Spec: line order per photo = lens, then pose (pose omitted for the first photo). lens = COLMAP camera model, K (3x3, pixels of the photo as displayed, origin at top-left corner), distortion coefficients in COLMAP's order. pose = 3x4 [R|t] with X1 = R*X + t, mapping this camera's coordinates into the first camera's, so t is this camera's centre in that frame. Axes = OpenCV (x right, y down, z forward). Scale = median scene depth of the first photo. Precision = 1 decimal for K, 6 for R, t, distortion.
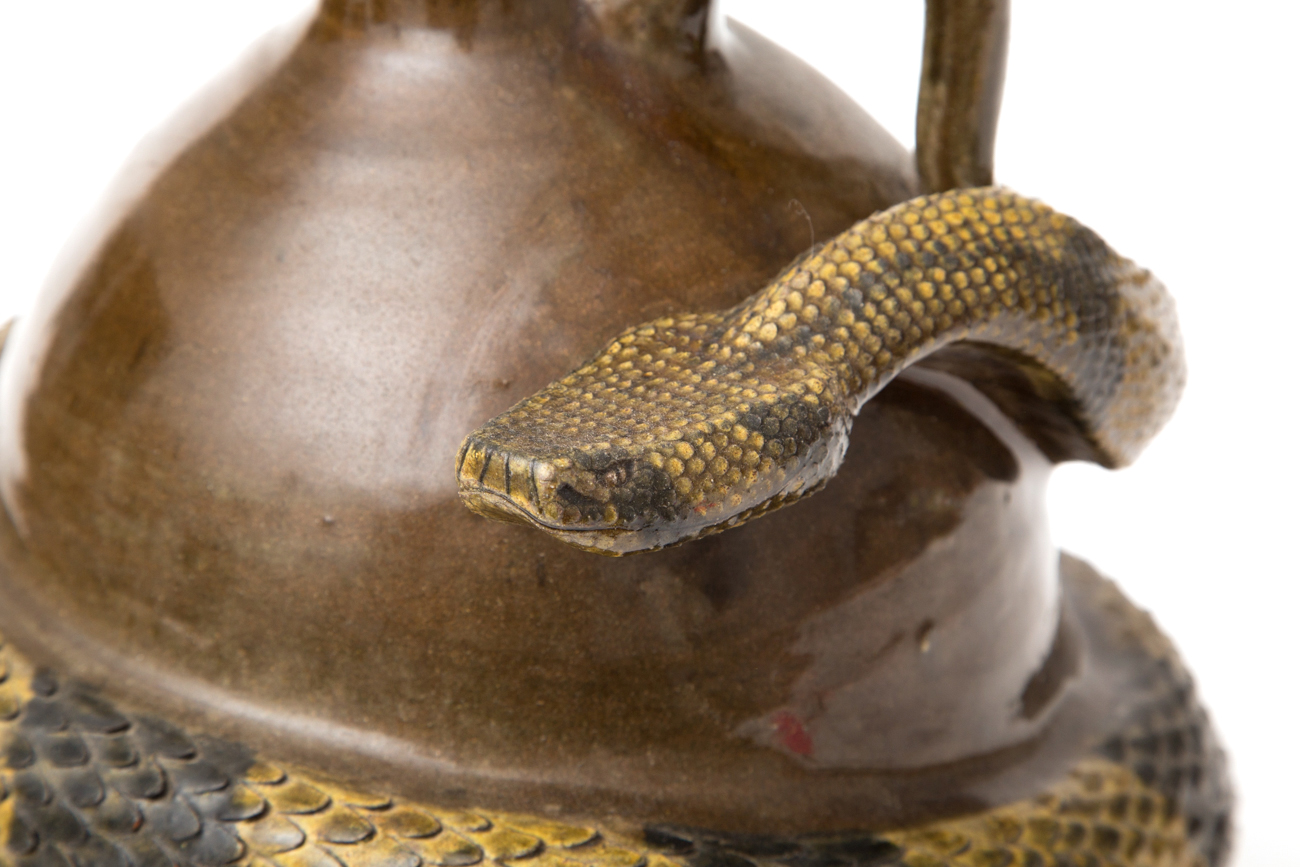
lens RADIAL K [[2814.9, 0, 649.9], [0, 2814.9, 461.8], [0, 0, 1]] dist [0.236846, 0.016798]
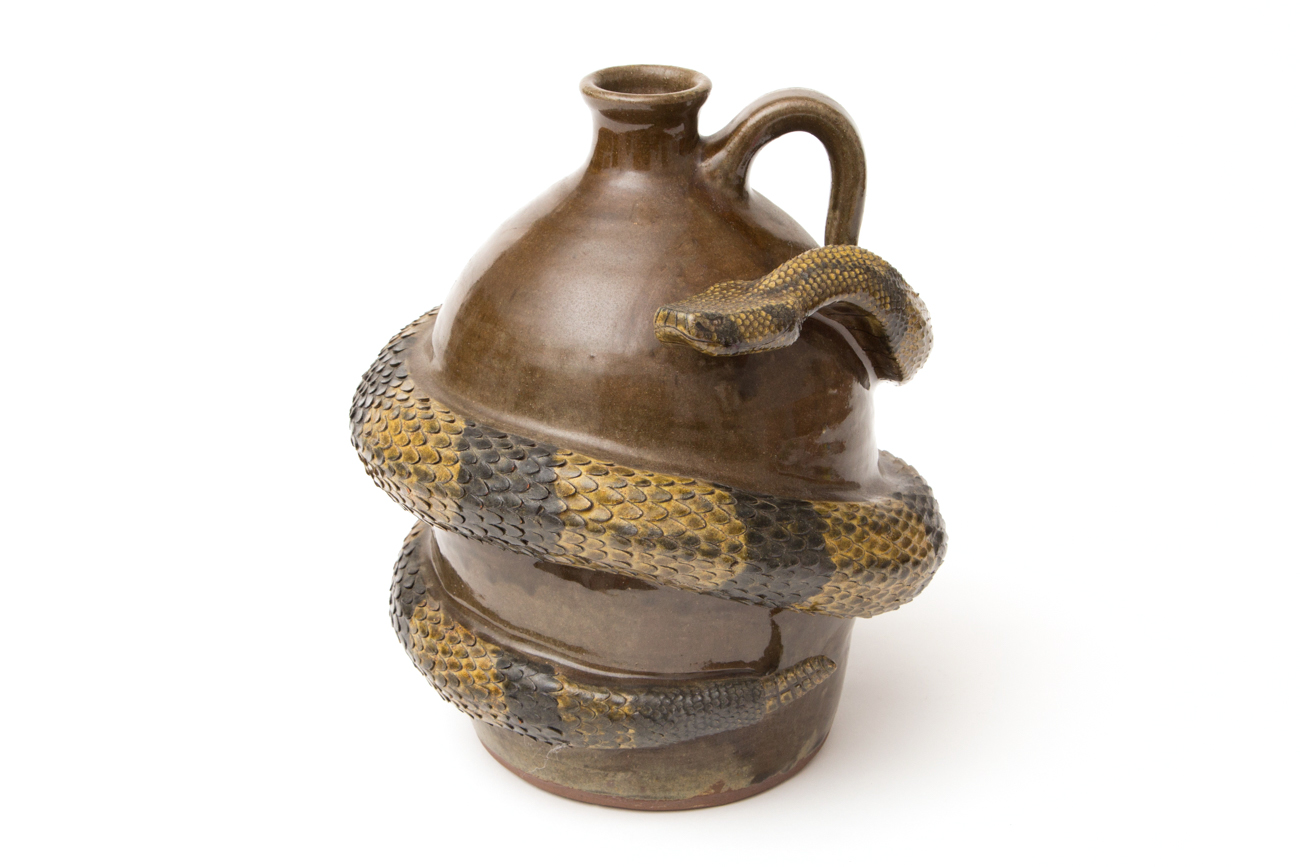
lens RADIAL K [[1760.5, 0, 650.0], [0, 1760.5, 433.5], [0, 0, 1]] dist [-0.002656, -0.002512]
pose [[0.998508, 0.049387, 0.023286, -0.095050], [-0.046738, 0.993569, -0.103128, 0.247740], [-0.028230, 0.101886, 0.994395, -0.551151]]
